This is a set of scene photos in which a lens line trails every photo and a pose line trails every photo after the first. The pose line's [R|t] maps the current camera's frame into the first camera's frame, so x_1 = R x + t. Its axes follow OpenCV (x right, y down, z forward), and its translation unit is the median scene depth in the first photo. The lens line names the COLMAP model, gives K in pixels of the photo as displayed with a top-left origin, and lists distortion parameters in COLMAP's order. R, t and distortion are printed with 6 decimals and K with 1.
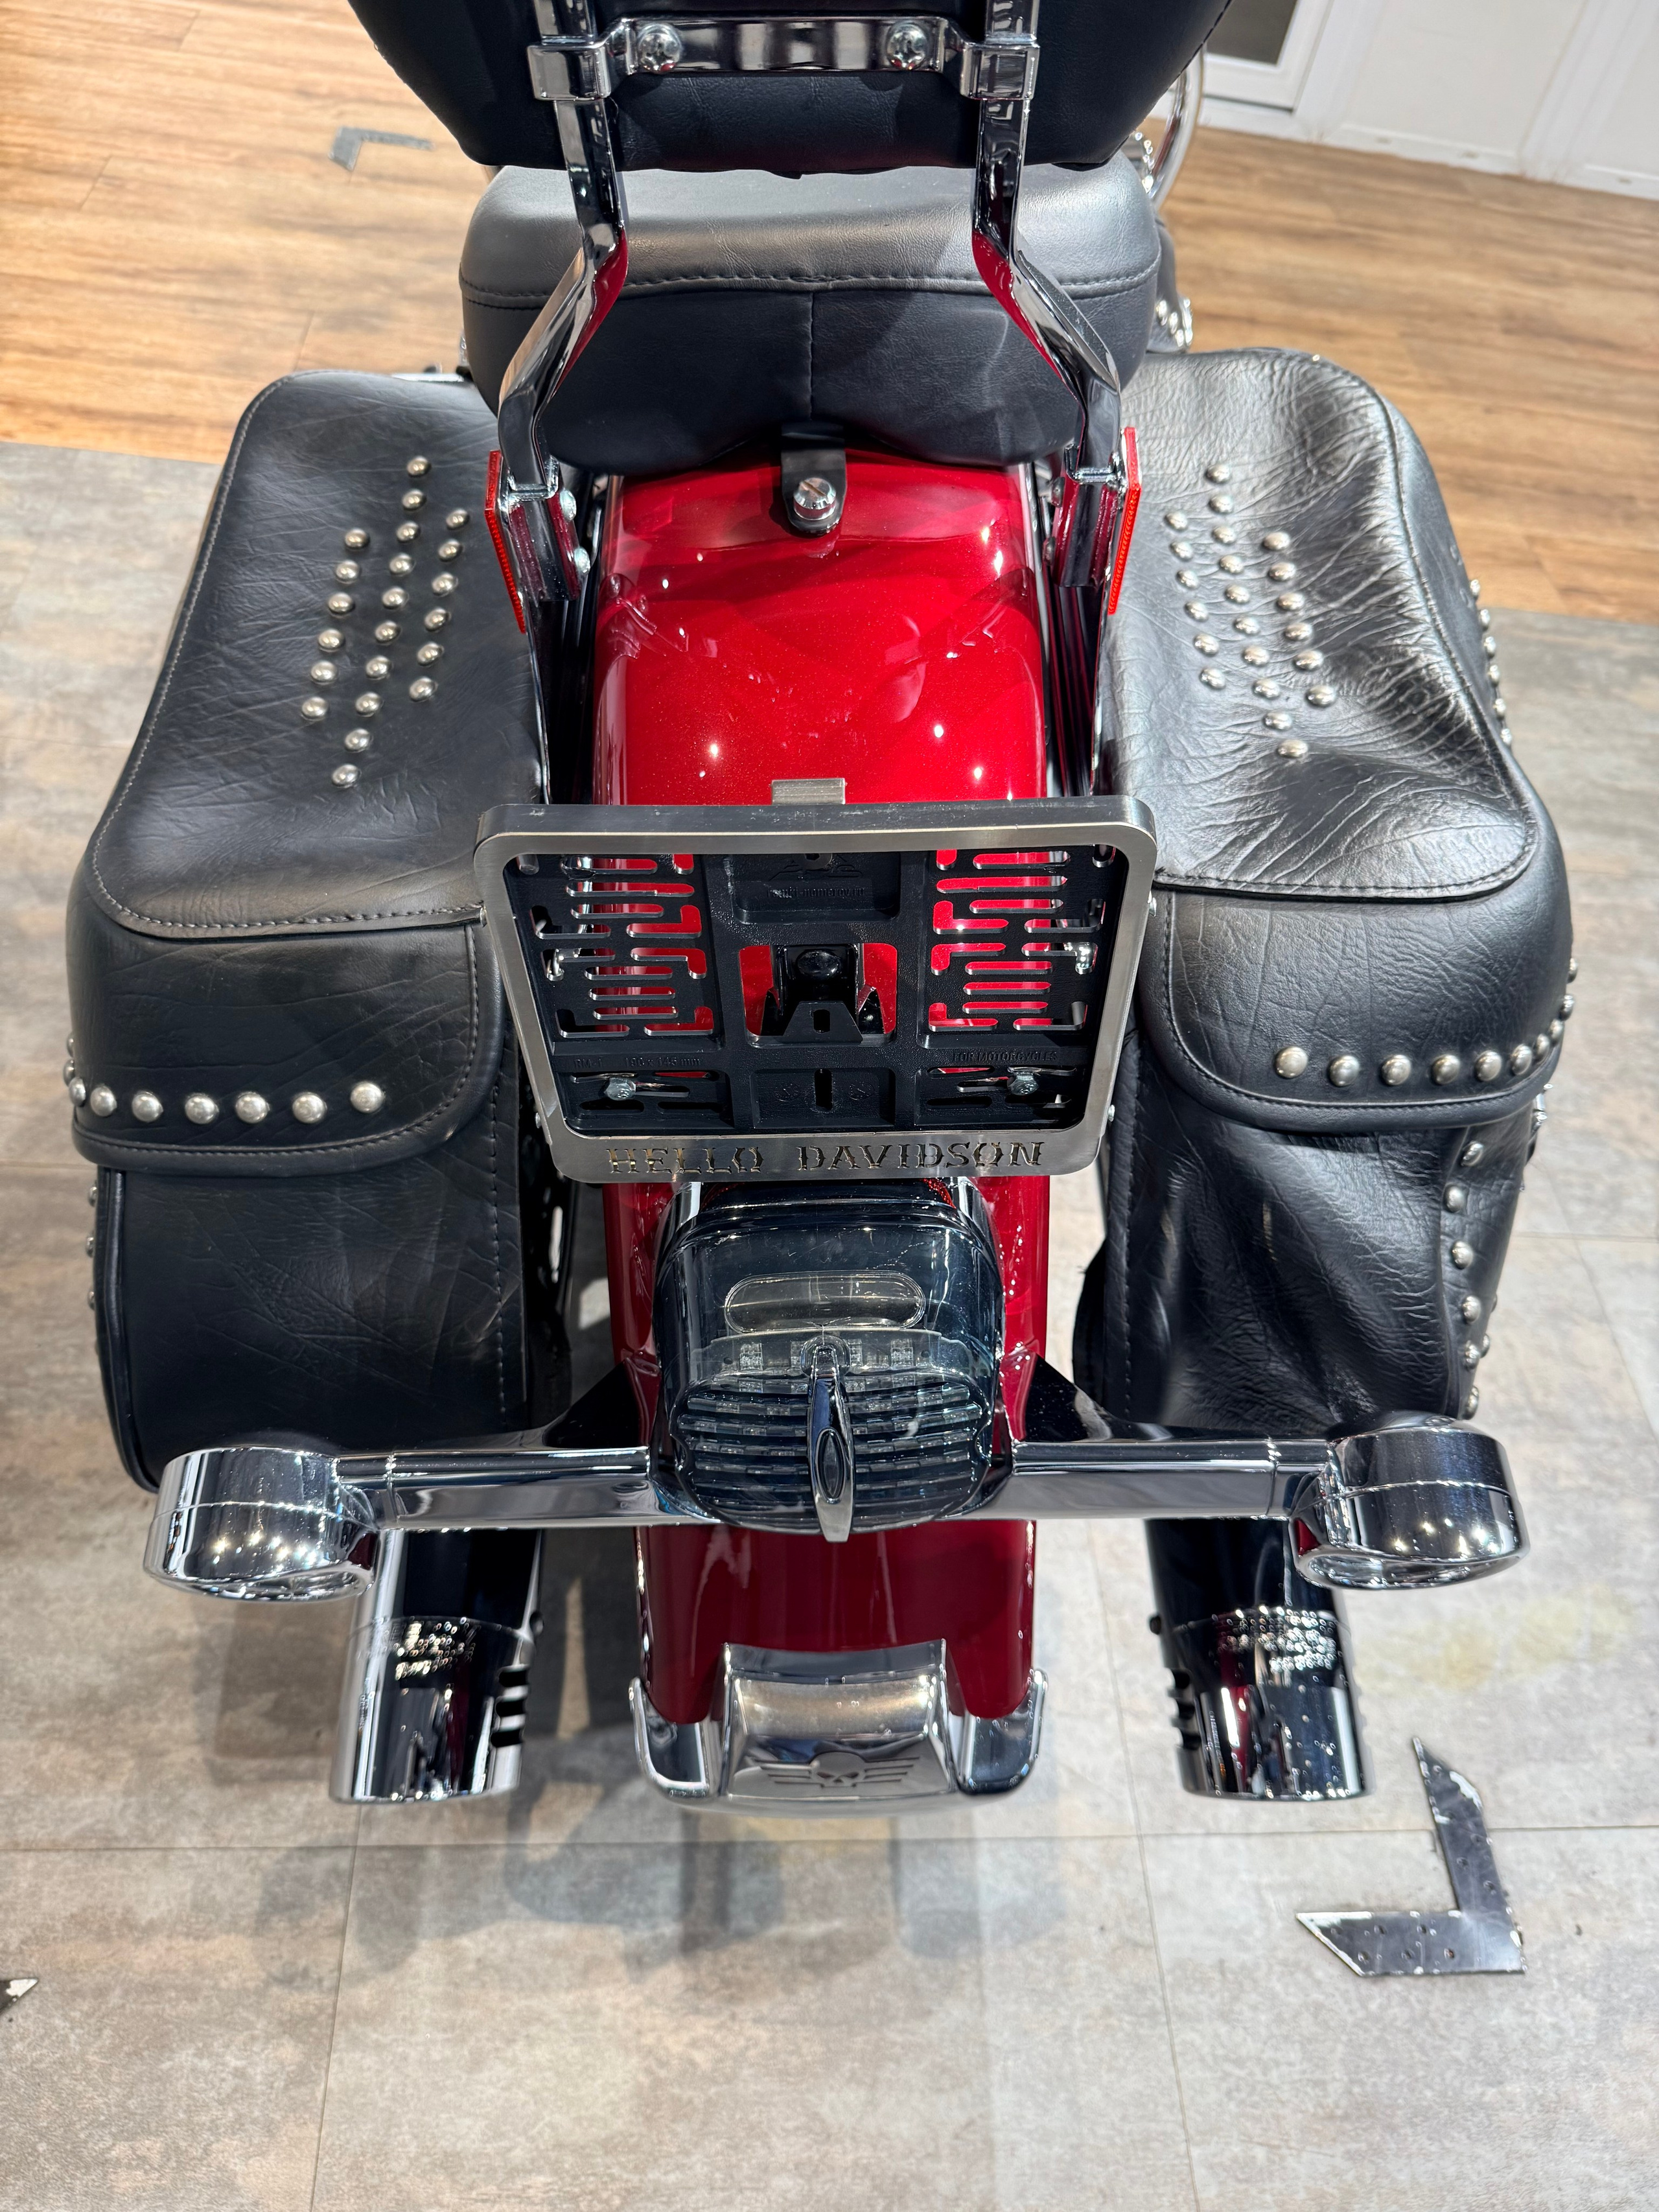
lens RADIAL K [[1573.4, 0, 810.8], [0, 1573.4, 1102.8], [0, 0, 1]] dist [-0.007218, 0.000521]
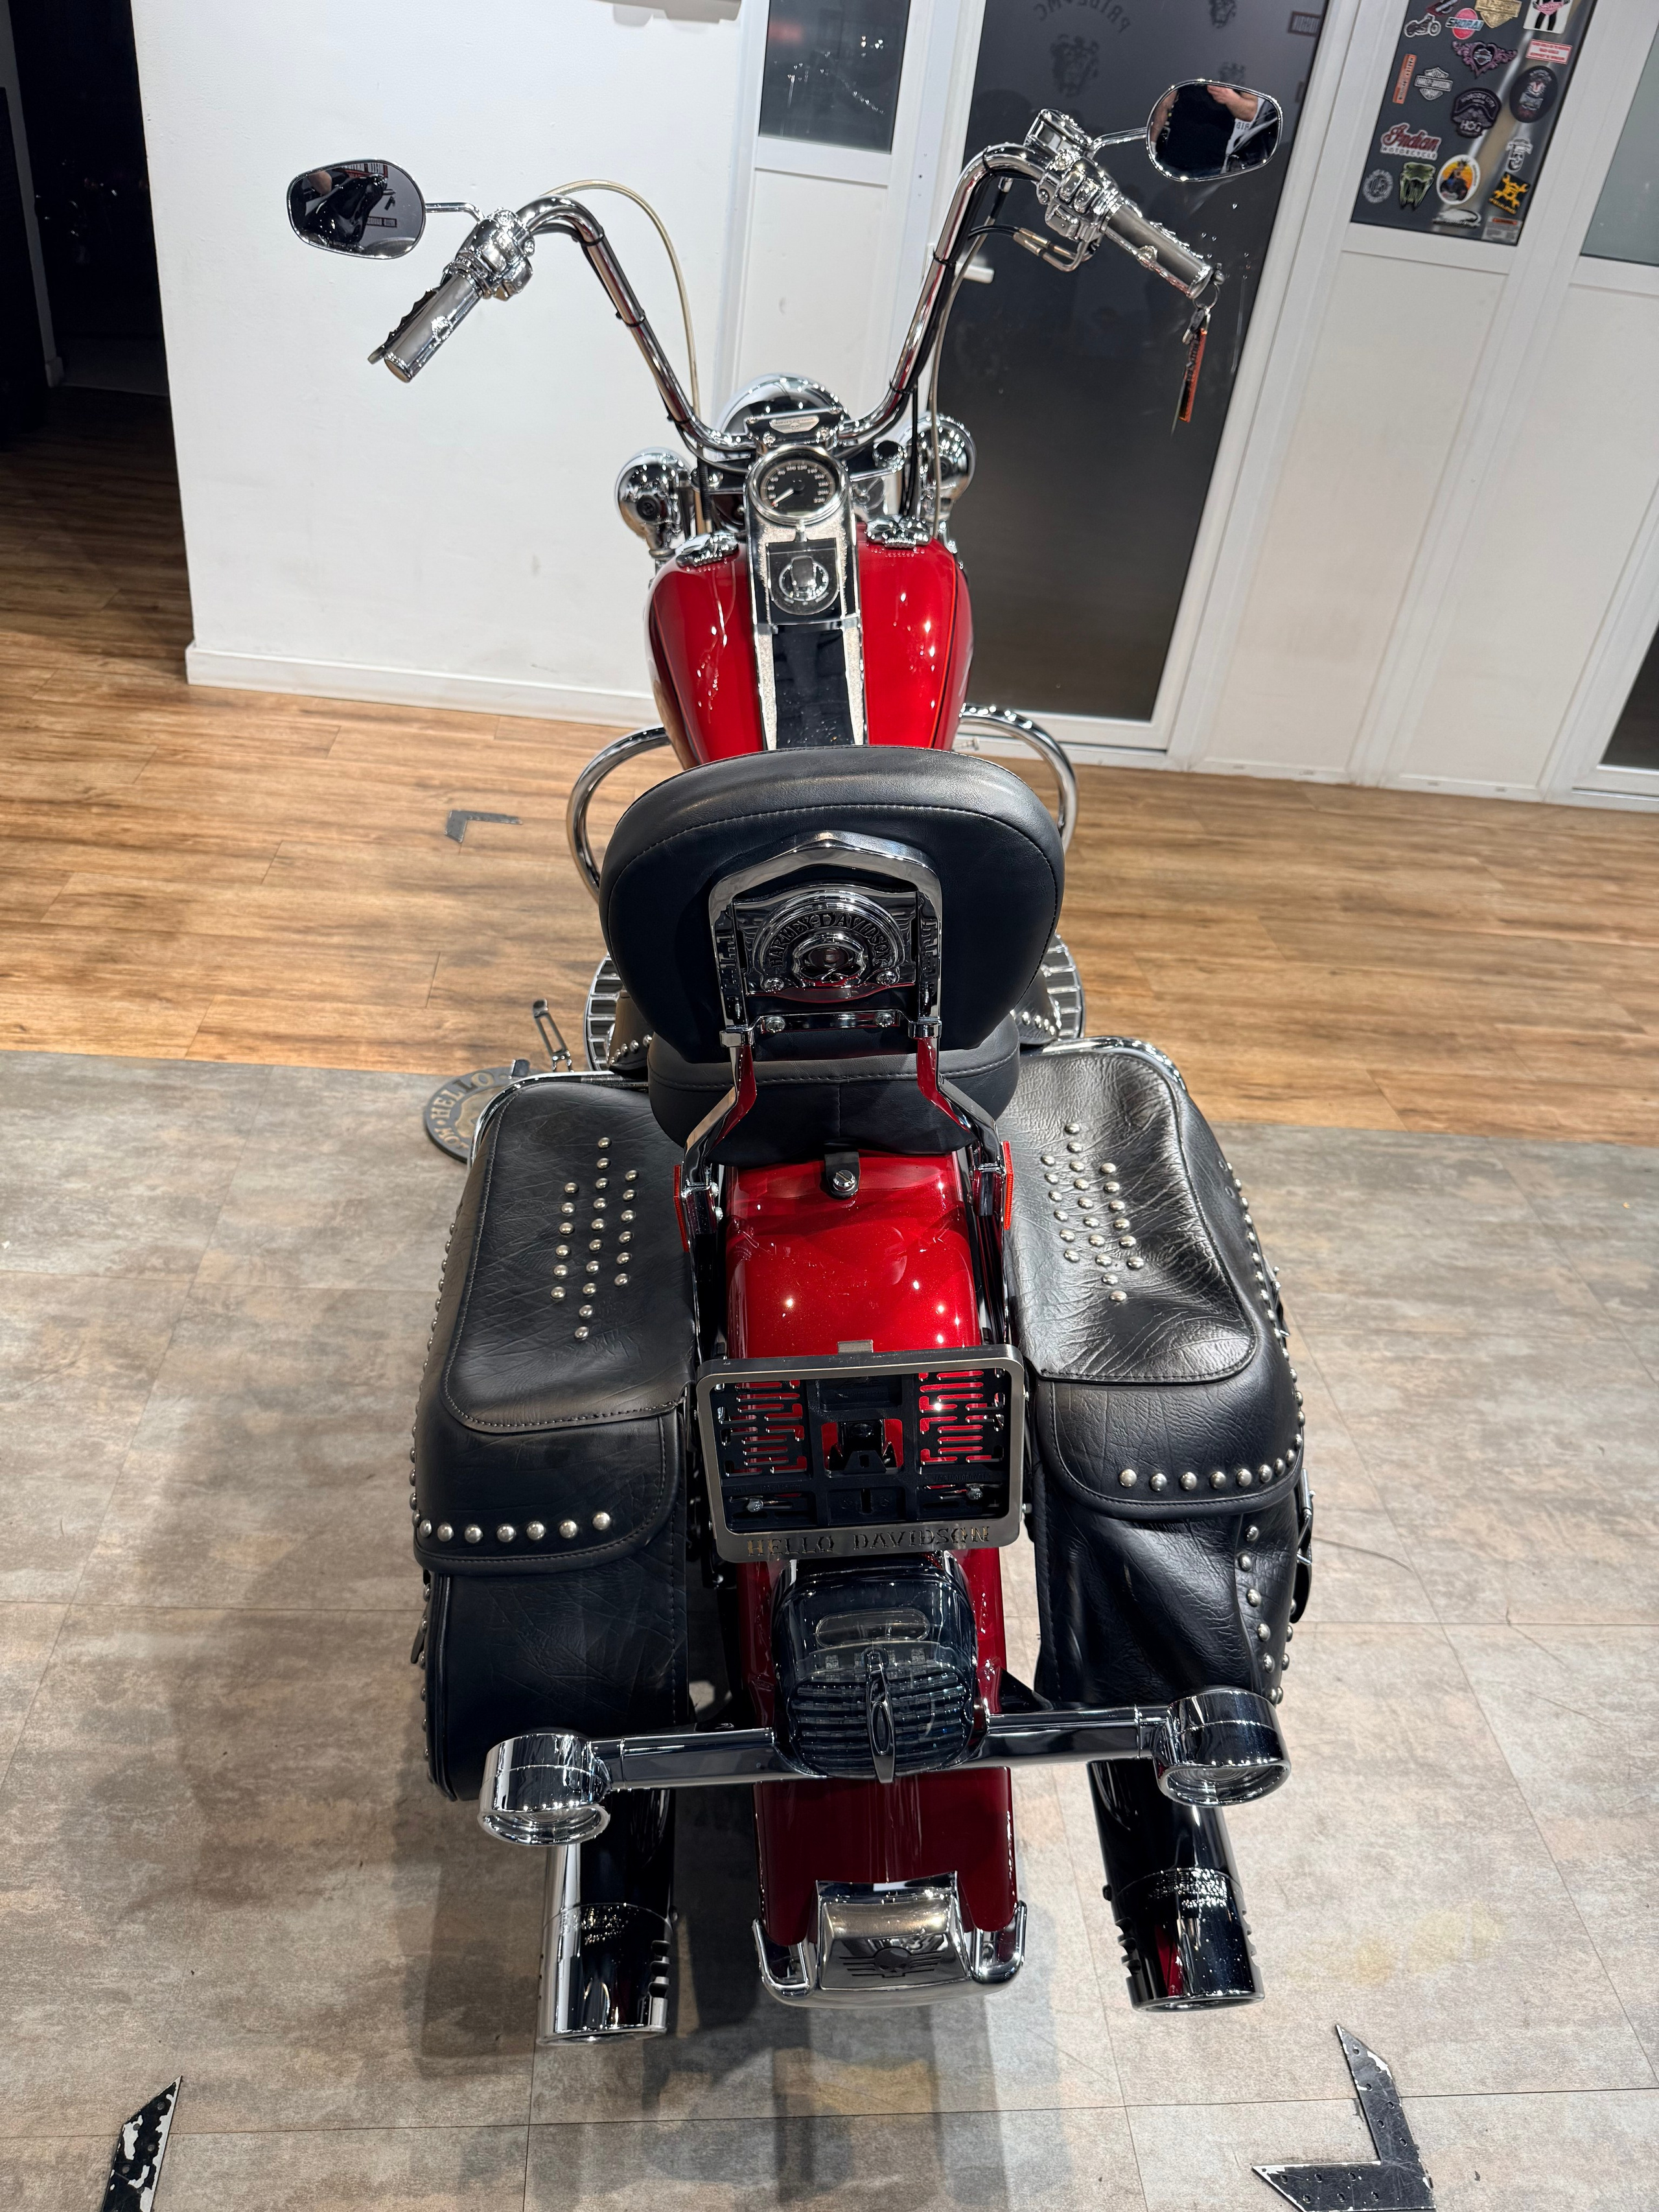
lens RADIAL K [[1543.5, 0, 829.5], [0, 1543.5, 1106.0], [0, 0, 1]] dist [-0.003923, -0.007779]
pose [[0.999109, -0.037830, 0.018712, -0.028089], [0.041643, 0.955697, -0.291391, 0.040197], [-0.006859, 0.291911, 0.956421, -0.472968]]
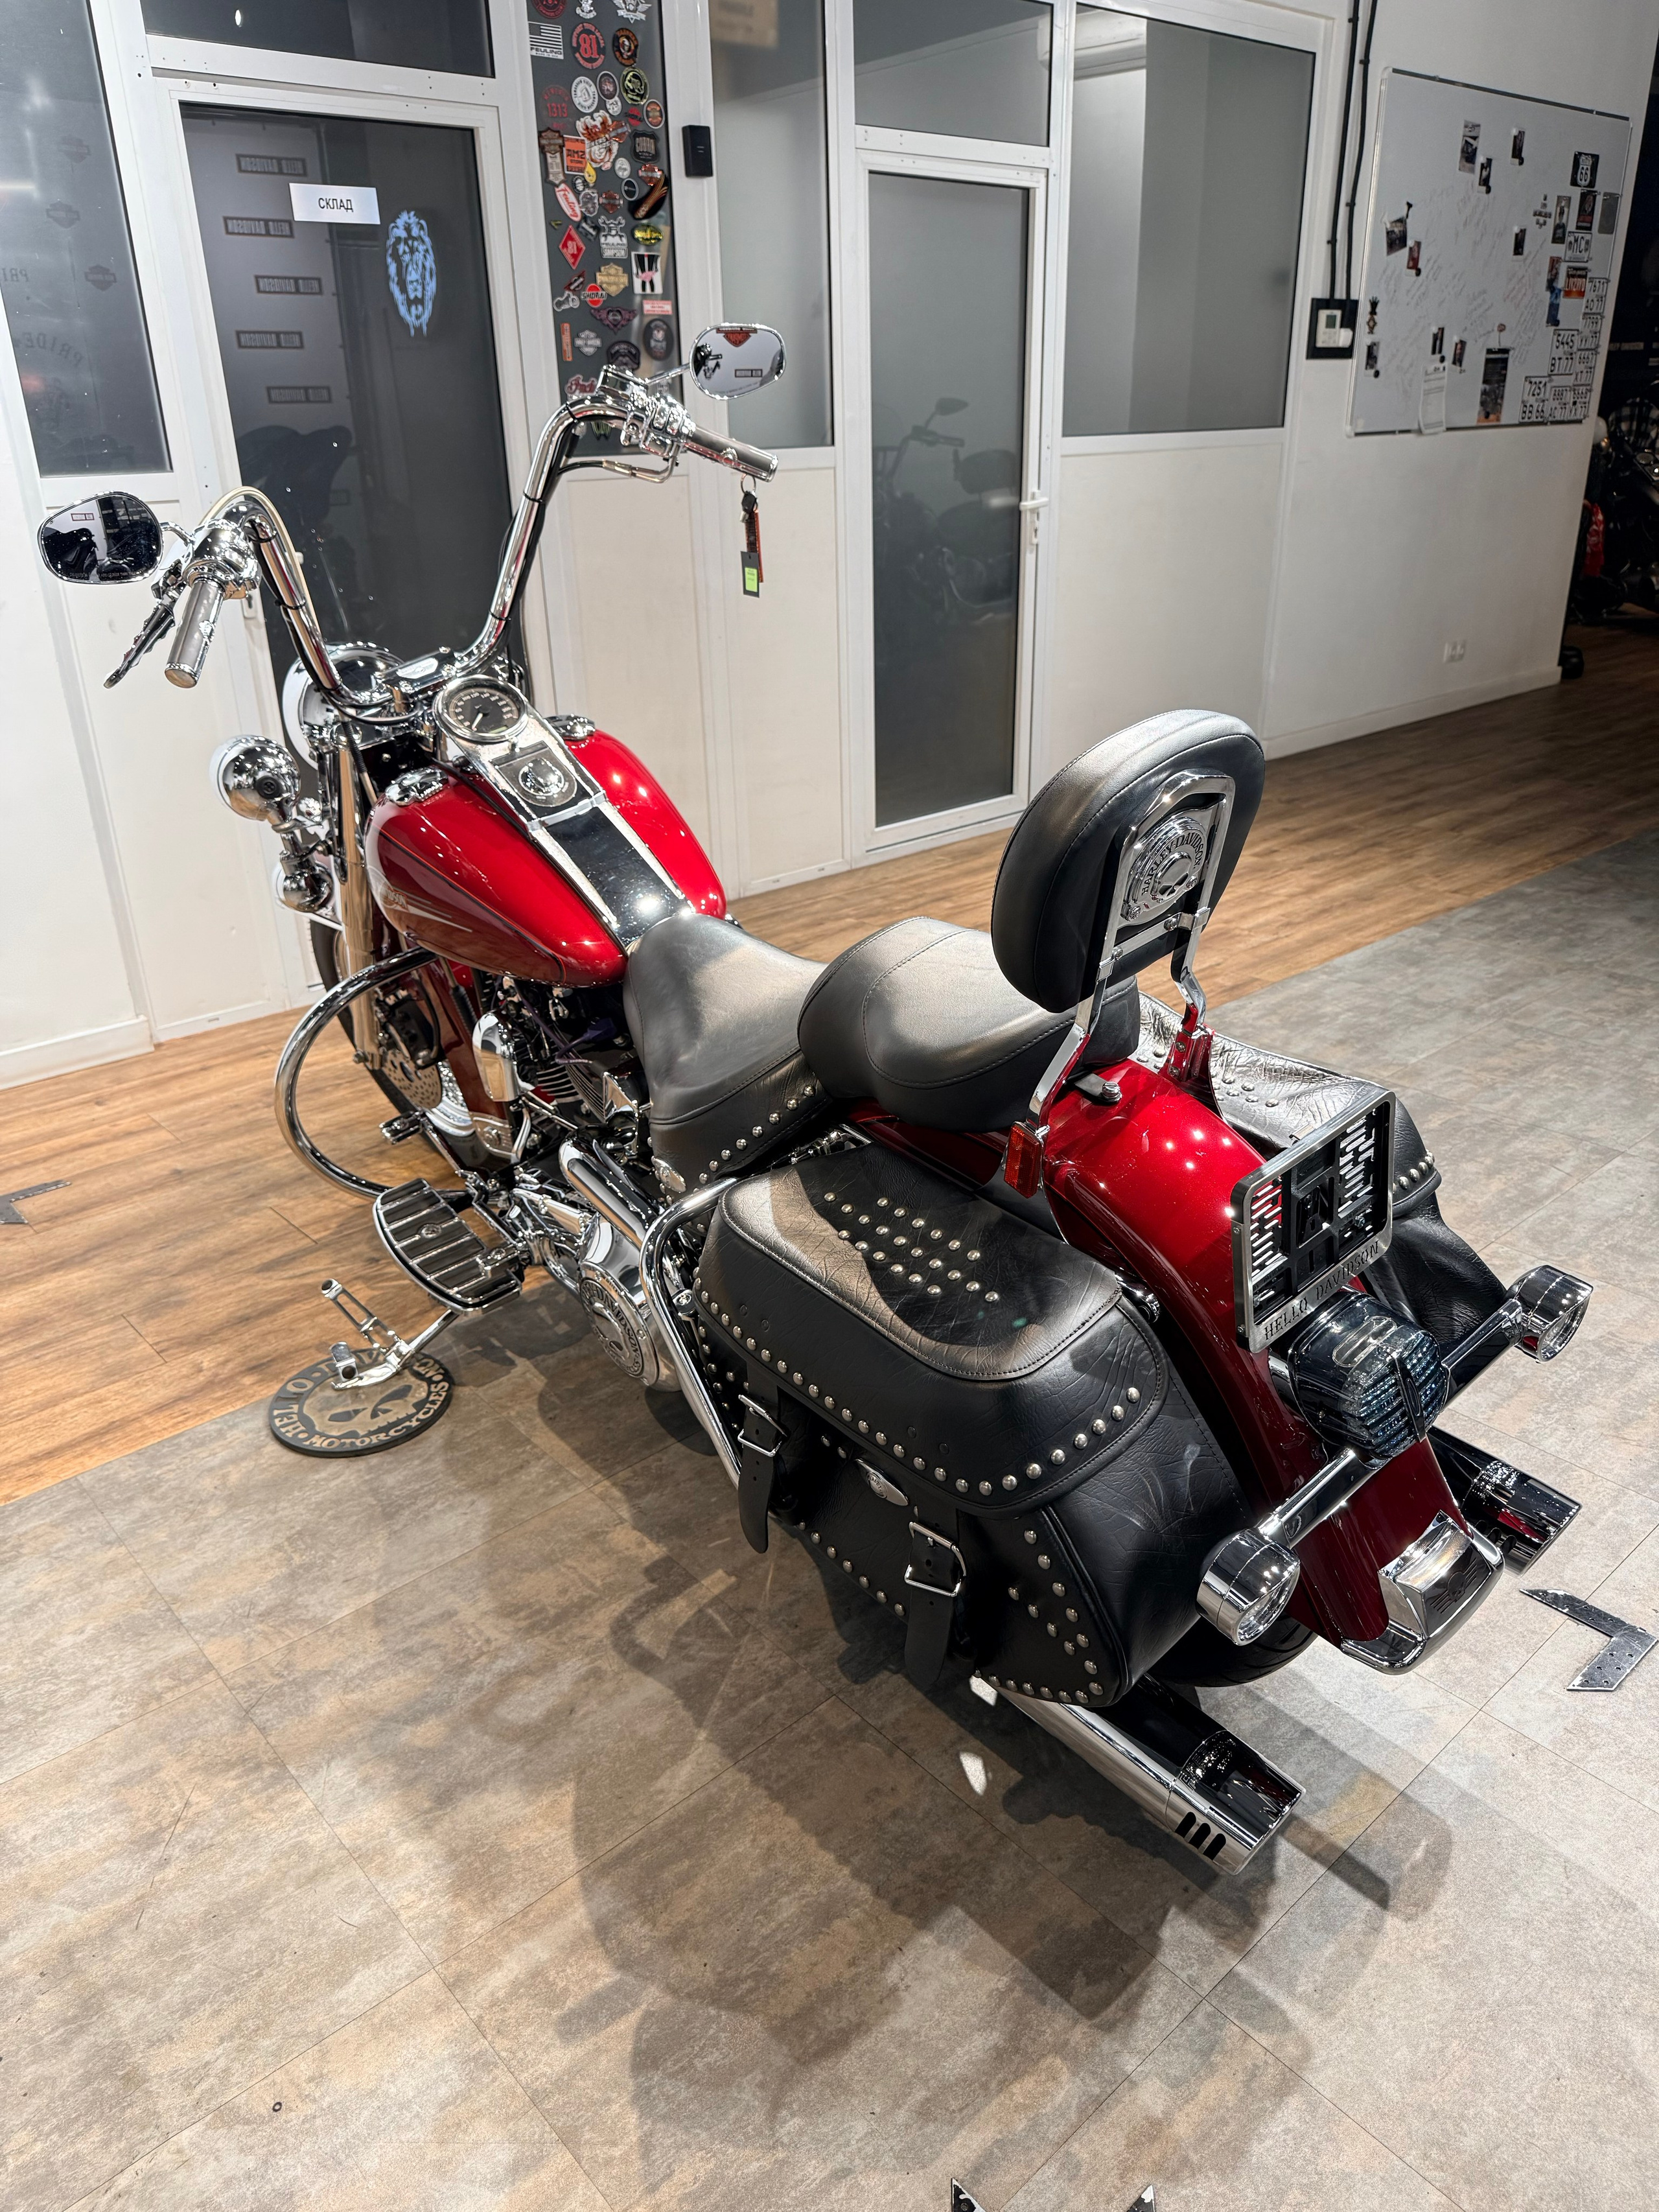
lens RADIAL K [[1549.2, 0, 820.3], [0, 1549.2, 1090.8], [0, 0, 1]] dist [-0.003199, -0.001391]
pose [[0.767278, -0.395104, 0.505151, -0.929538], [0.575338, 0.772059, -0.270020, 0.001034], [-0.283320, 0.497813, 0.819702, -0.494180]]
